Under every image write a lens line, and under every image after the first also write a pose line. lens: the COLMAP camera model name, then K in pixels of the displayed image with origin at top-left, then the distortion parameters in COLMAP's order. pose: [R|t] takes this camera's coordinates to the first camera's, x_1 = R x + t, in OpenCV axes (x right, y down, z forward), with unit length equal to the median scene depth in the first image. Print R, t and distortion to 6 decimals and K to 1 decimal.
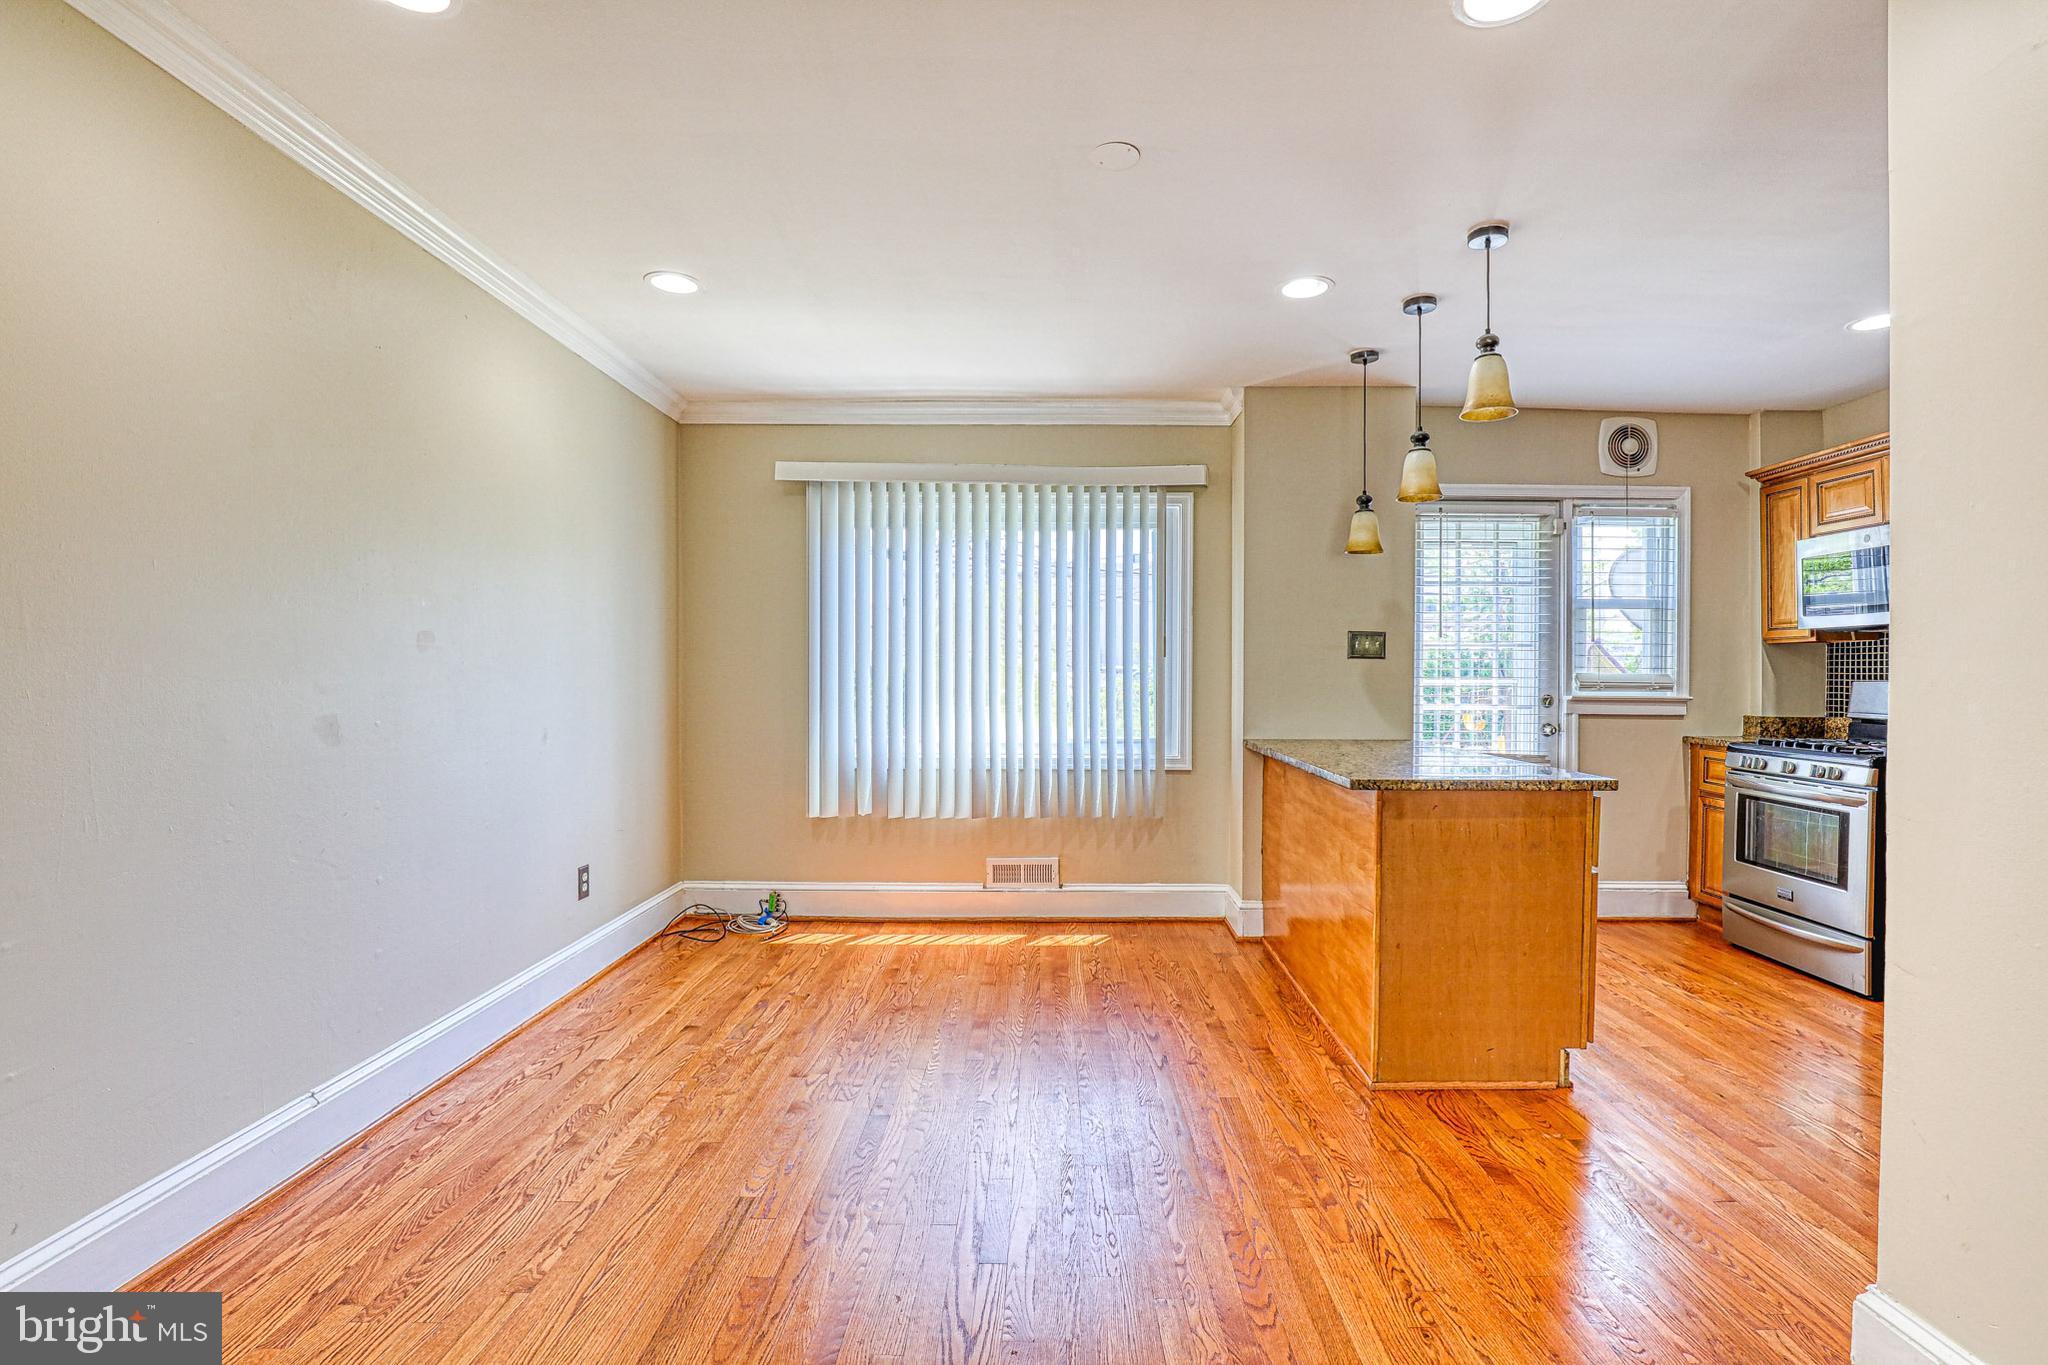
lens RADIAL K [[946.2, 0, 1043.3], [0, 946.2, 684.0], [0, 0, 1]] dist [-0.032169, 0.005999]
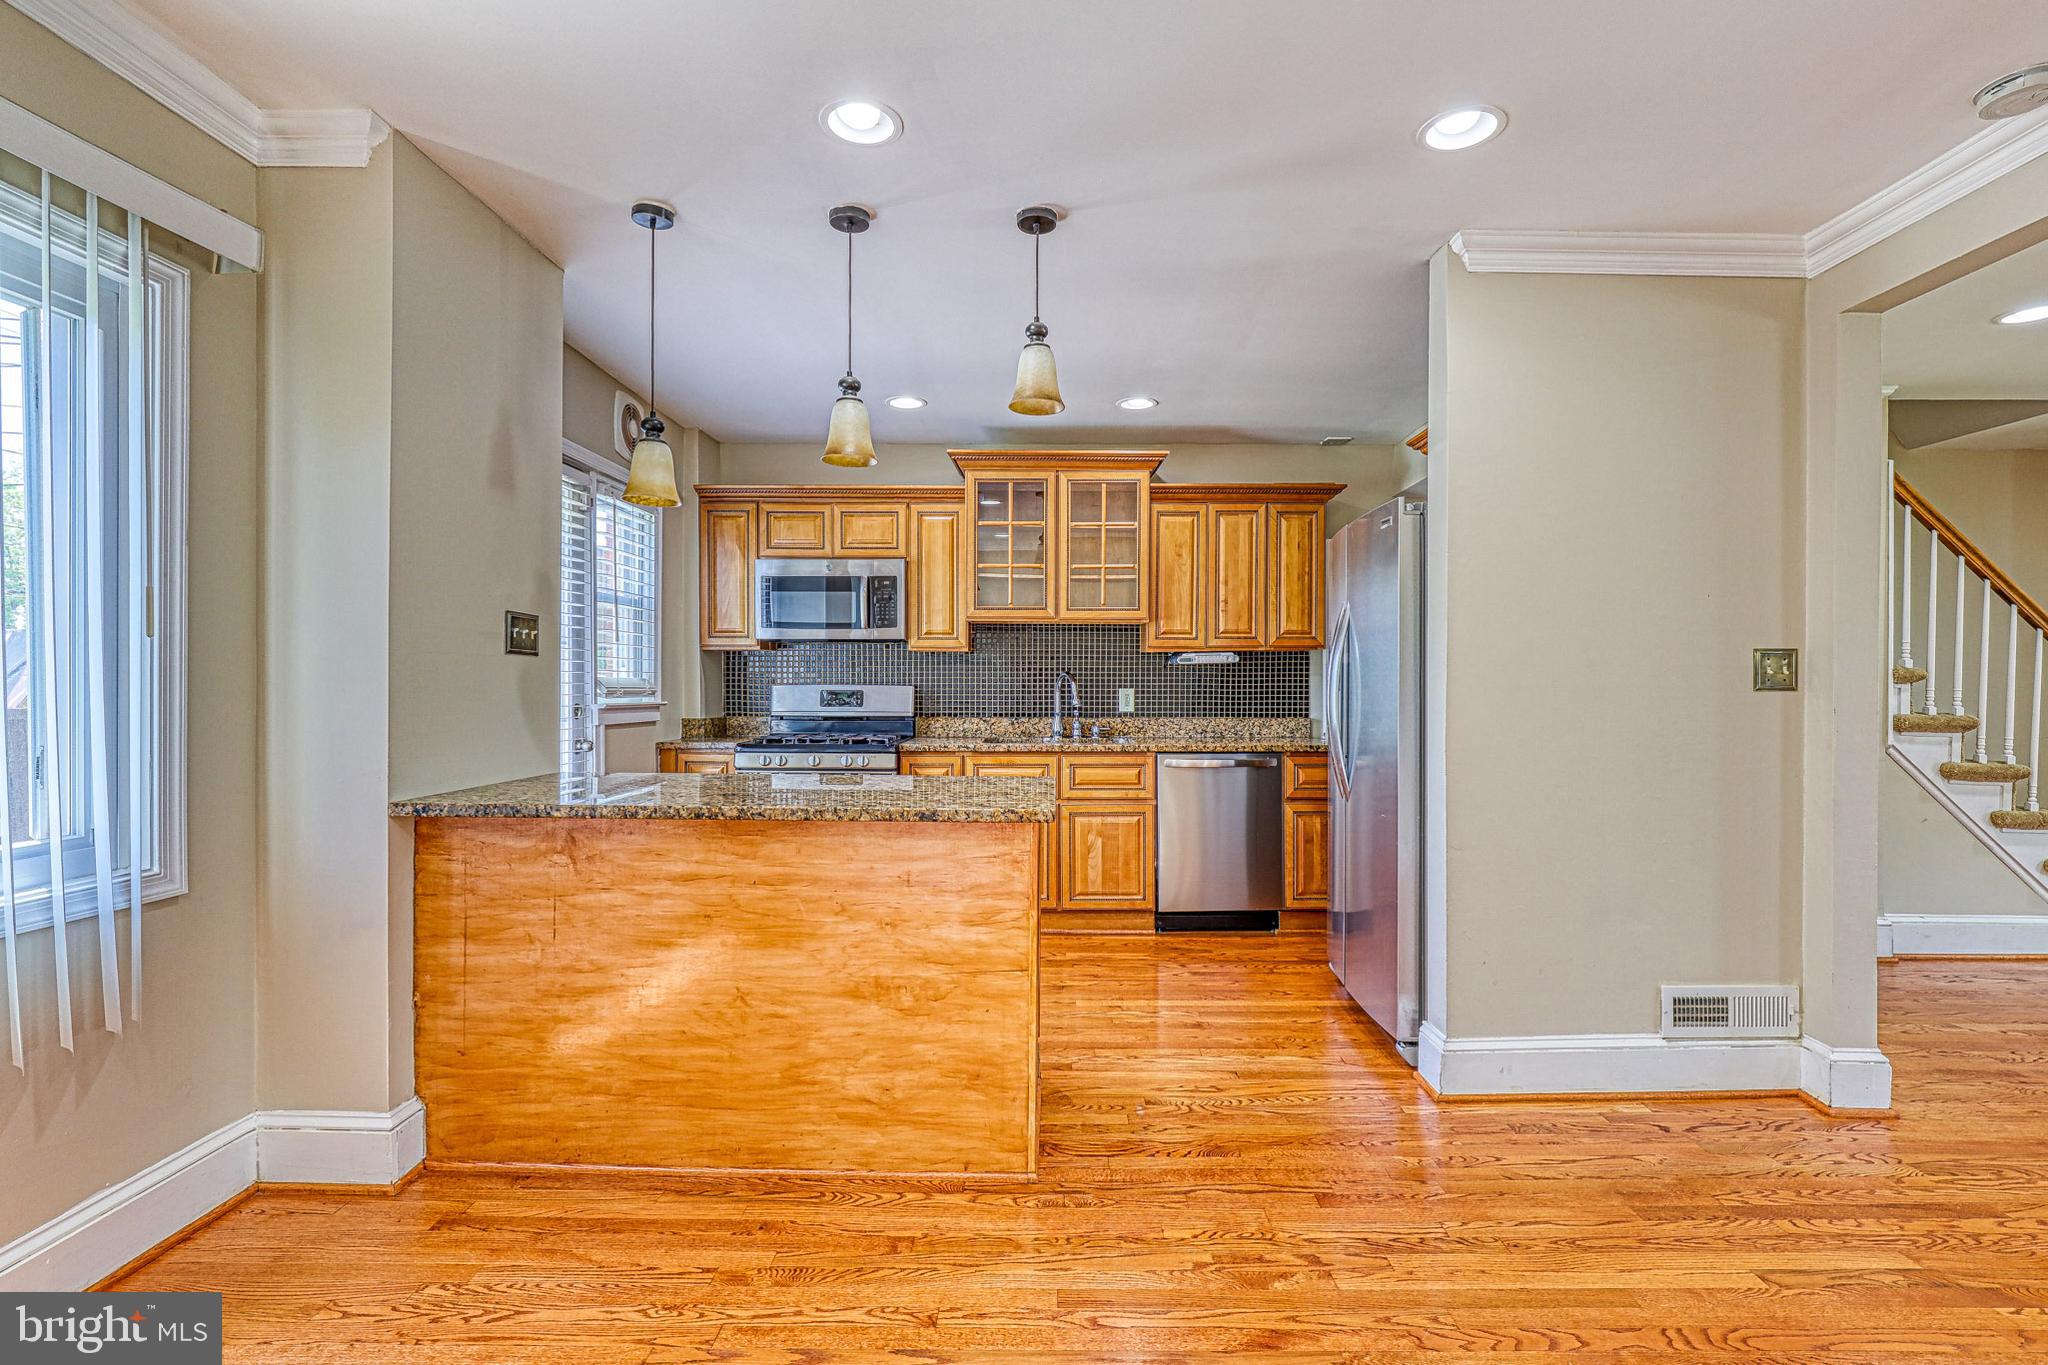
lens RADIAL K [[946.2, 0, 1033.4], [0, 946.2, 686.3], [0, 0, 1]] dist [-0.032169, 0.005999]
pose [[0.007330, -0.008038, 0.999941, -0.296181], [0.009630, 0.999922, 0.007967, -0.007035], [-0.999927, 0.009571, 0.007407, 0.621014]]
